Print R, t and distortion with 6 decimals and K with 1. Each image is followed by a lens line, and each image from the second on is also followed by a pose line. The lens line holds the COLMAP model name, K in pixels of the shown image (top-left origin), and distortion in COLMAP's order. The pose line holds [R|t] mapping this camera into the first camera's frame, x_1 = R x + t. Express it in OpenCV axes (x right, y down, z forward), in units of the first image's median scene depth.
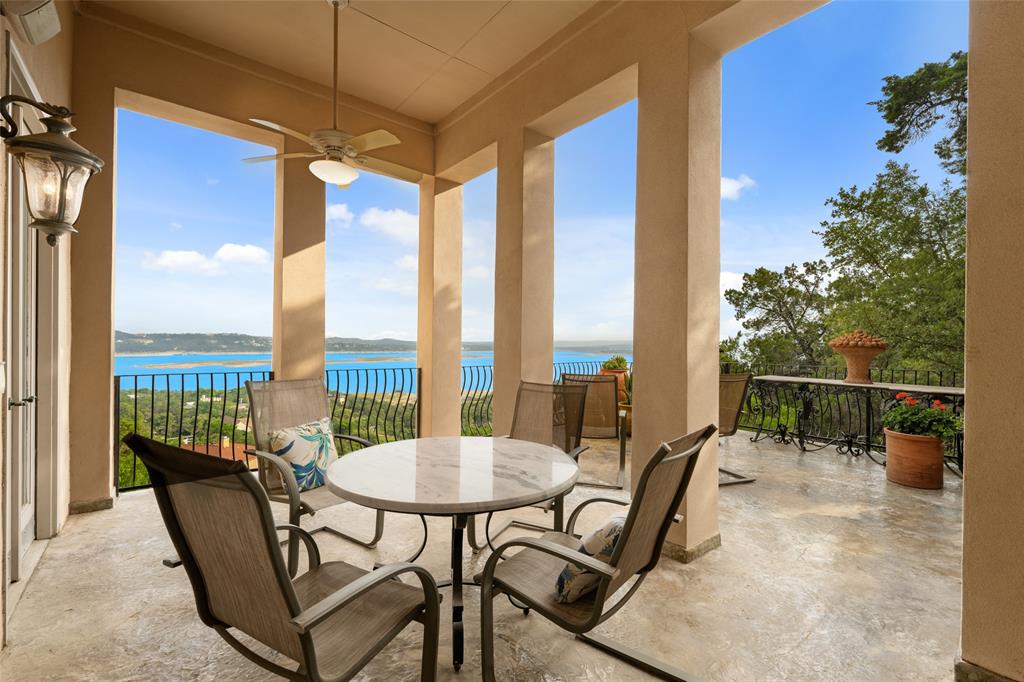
lens RADIAL K [[460.0, 0, 514.7], [0, 460.0, 348.1], [0, 0, 1]] dist [0.000258, 0.000010]
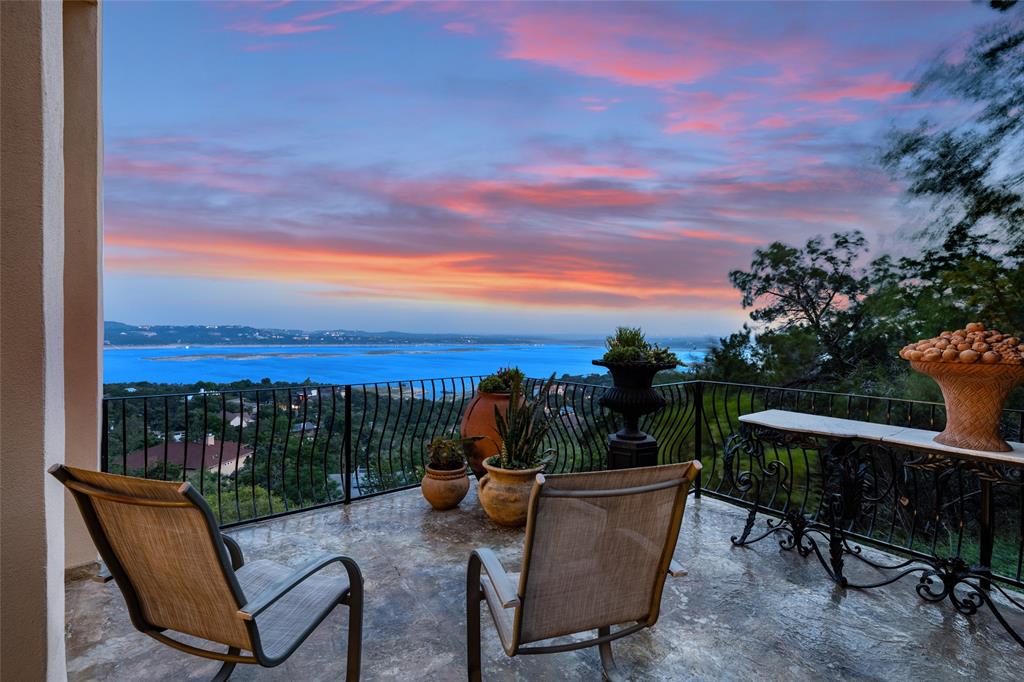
lens RADIAL K [[466.6, 0, 512.6], [0, 466.6, 344.1], [0, 0, 1]] dist [0.001093, 0.000531]
pose [[0.999692, 0.001493, -0.024768, 0.124146], [-0.001321, 0.999975, 0.006980, -0.008100], [0.024778, -0.006946, 0.999669, 0.218410]]
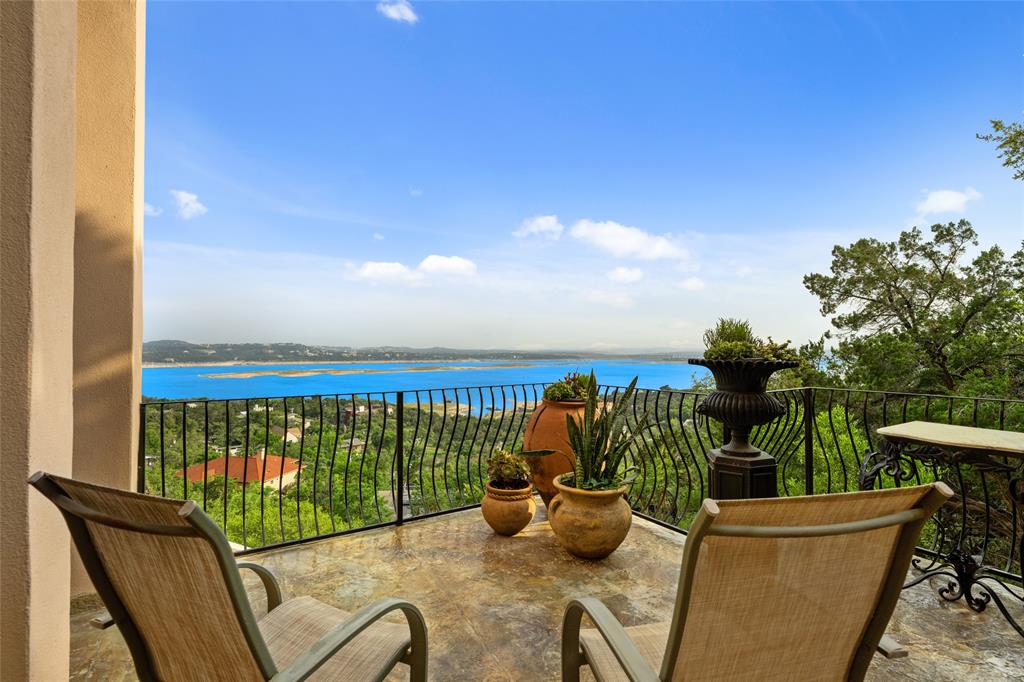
lens RADIAL K [[478.0, 0, 514.3], [0, 478.0, 346.2], [0, 0, 1]] dist [-0.000440, 0.000625]
pose [[0.993014, -0.007459, -0.117759, 0.110962], [0.004935, 0.999752, -0.021712, -0.000553], [0.117892, 0.020979, 0.992805, 0.245028]]
